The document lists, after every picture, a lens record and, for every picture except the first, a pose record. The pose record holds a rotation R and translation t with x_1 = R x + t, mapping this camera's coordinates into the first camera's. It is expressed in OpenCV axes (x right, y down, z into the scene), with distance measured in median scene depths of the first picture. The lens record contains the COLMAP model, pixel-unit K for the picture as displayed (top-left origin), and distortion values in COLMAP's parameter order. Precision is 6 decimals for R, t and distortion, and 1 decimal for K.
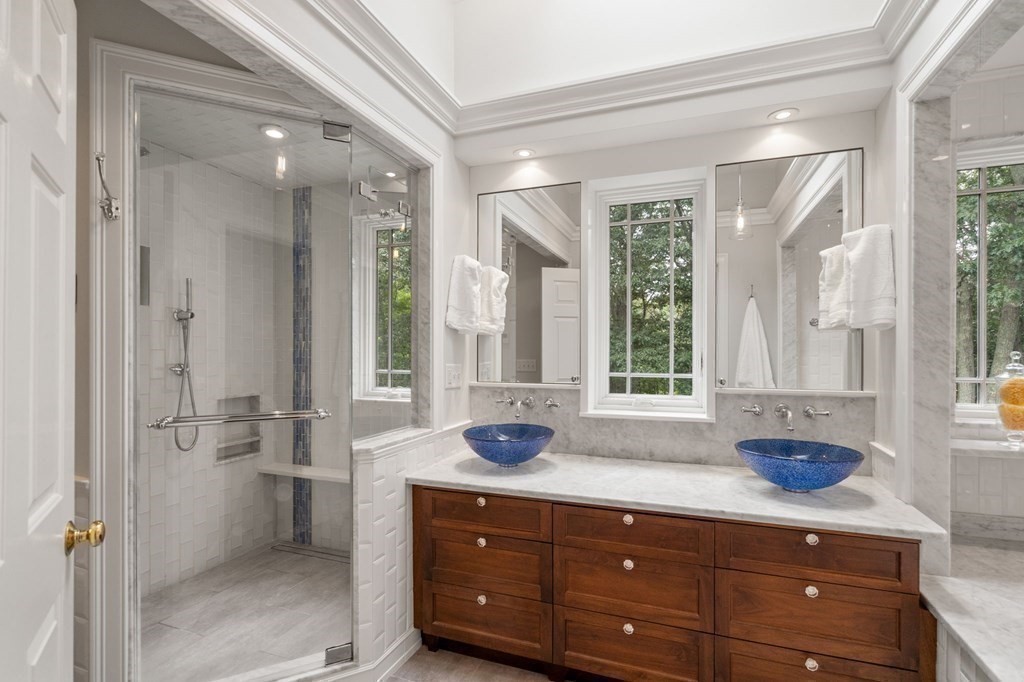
lens RADIAL K [[504.1, 0, 508.8], [0, 504.1, 339.5], [0, 0, 1]] dist [-0.003254, 0.002647]
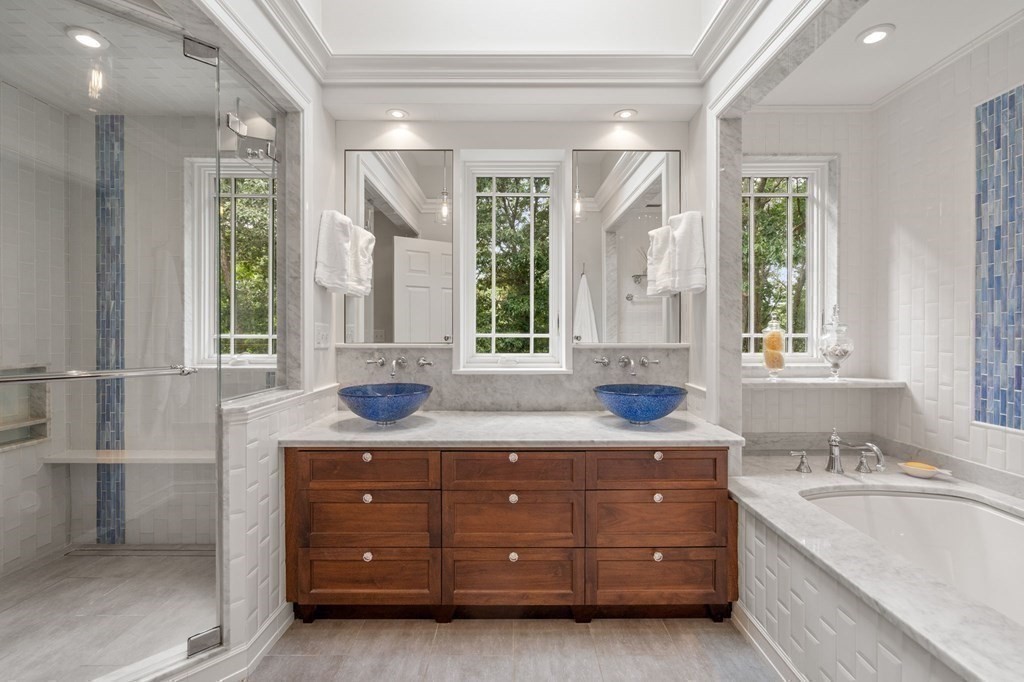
lens RADIAL K [[504.1, 0, 516.0], [0, 504.1, 323.2], [0, 0, 1]] dist [-0.003254, 0.002647]
pose [[0.930659, 0.007098, 0.365818, -0.132570], [-0.006420, 0.999975, -0.003071, 0.055907], [-0.365831, 0.000509, 0.930681, -0.019682]]
